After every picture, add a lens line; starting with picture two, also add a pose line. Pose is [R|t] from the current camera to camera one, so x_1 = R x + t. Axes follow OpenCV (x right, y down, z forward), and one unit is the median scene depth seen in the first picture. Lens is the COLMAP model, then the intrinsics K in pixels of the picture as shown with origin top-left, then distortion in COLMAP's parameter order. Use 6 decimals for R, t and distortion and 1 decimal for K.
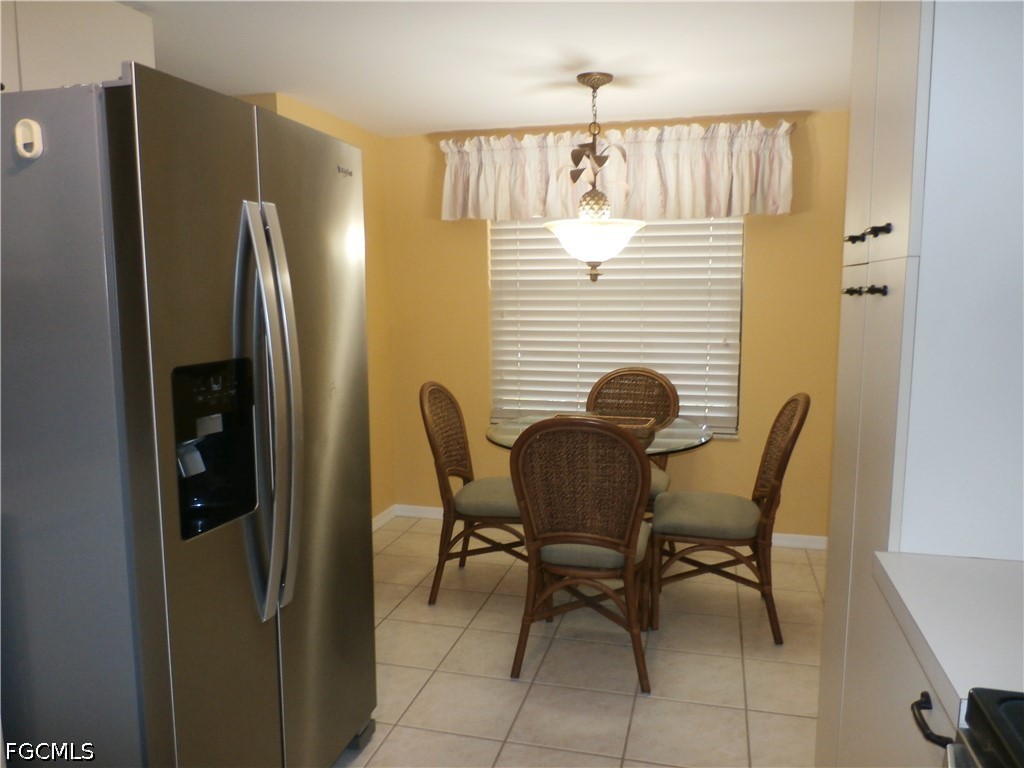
lens RADIAL K [[780.8, 0, 512.0], [0, 780.8, 384.0], [0, 0, 1]] dist [0.083485, 0.001749]
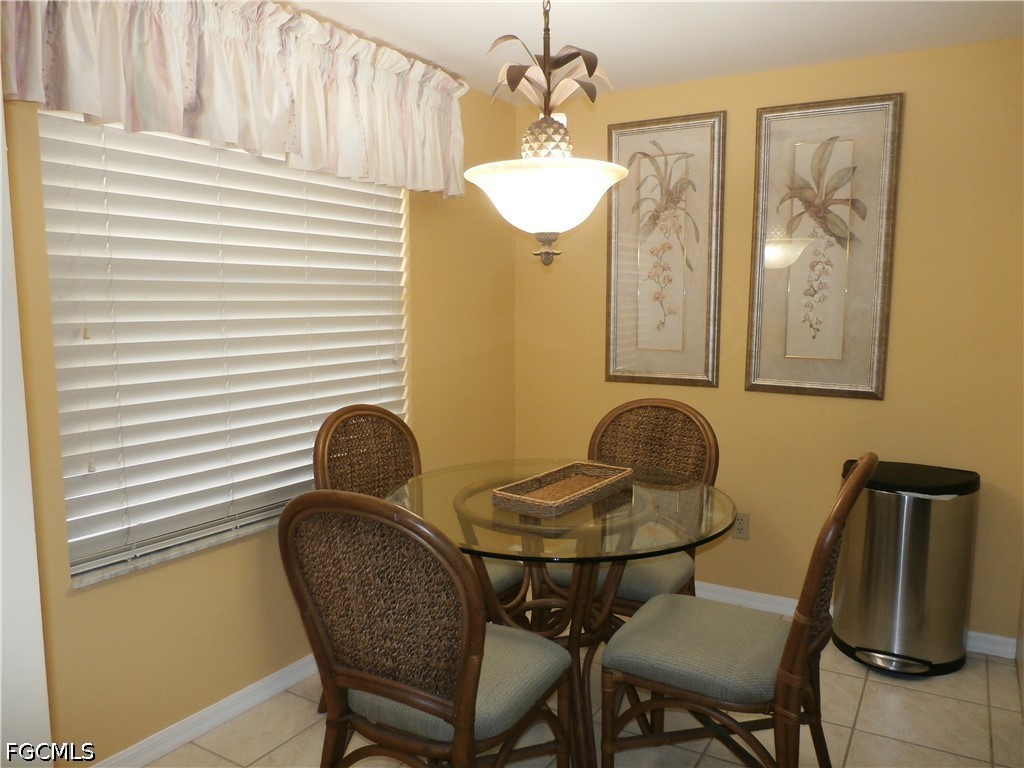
lens RADIAL K [[780.8, 0, 512.0], [0, 780.8, 384.0], [0, 0, 1]] dist [0.083485, 0.001749]
pose [[0.293078, -0.108763, 0.949882, -0.521612], [0.120803, 0.989759, 0.076056, -0.087027], [-0.948426, 0.092459, 0.303215, 0.841511]]
